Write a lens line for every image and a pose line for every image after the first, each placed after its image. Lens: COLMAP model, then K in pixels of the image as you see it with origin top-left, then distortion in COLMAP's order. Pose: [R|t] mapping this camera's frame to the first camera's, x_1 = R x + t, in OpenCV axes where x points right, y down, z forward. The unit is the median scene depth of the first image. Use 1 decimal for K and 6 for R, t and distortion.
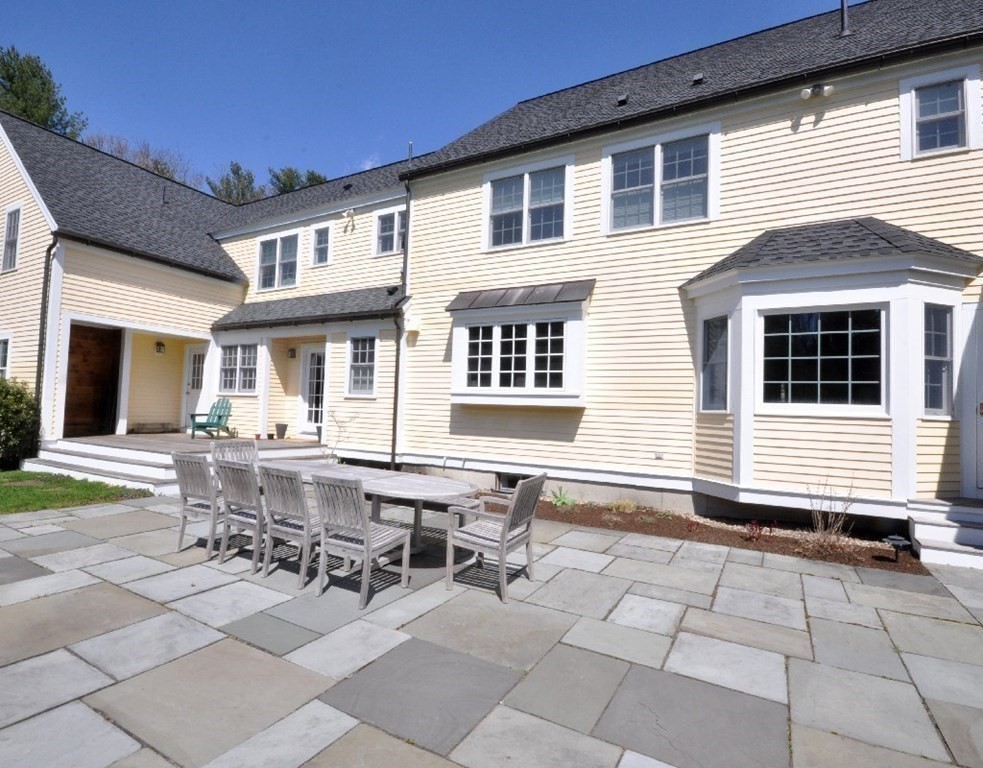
lens RADIAL K [[507.7, 0, 491.5], [0, 507.7, 384.0], [0, 0, 1]] dist [-0.001250, -0.000204]
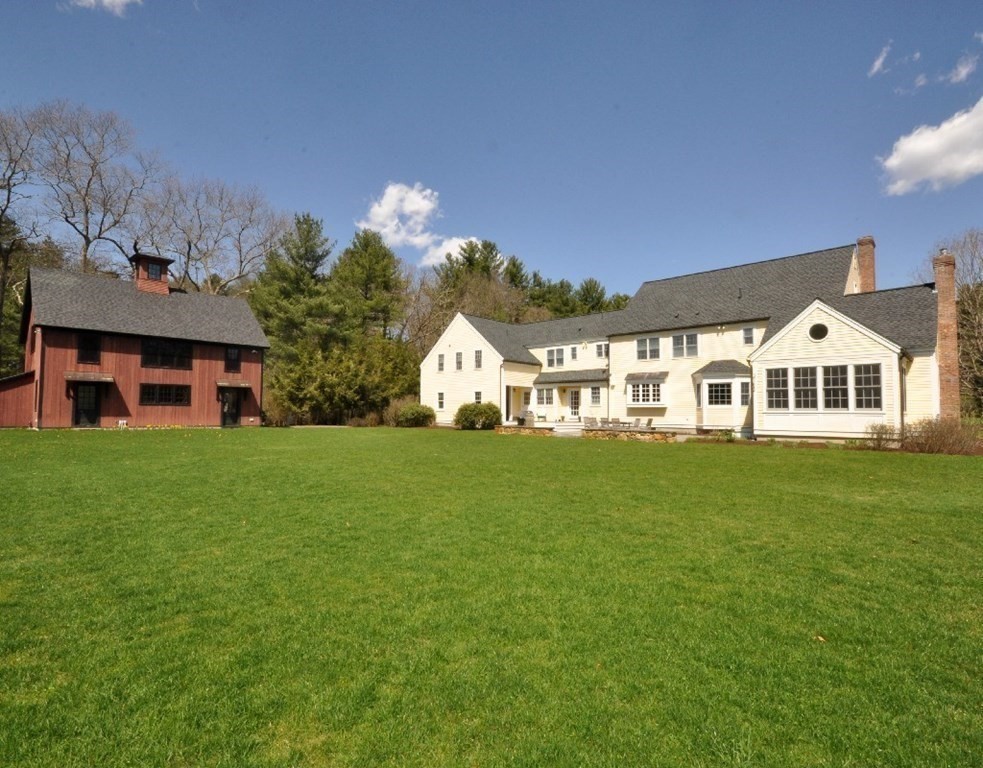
lens RADIAL K [[507.7, 0, 491.5], [0, 507.7, 384.0], [0, 0, 1]] dist [-0.001250, -0.000204]
pose [[0.967729, -0.040122, -0.248780, -0.109189], [0.037726, 0.999184, -0.014395, -0.103596], [0.249154, 0.004545, 0.968453, -2.546872]]
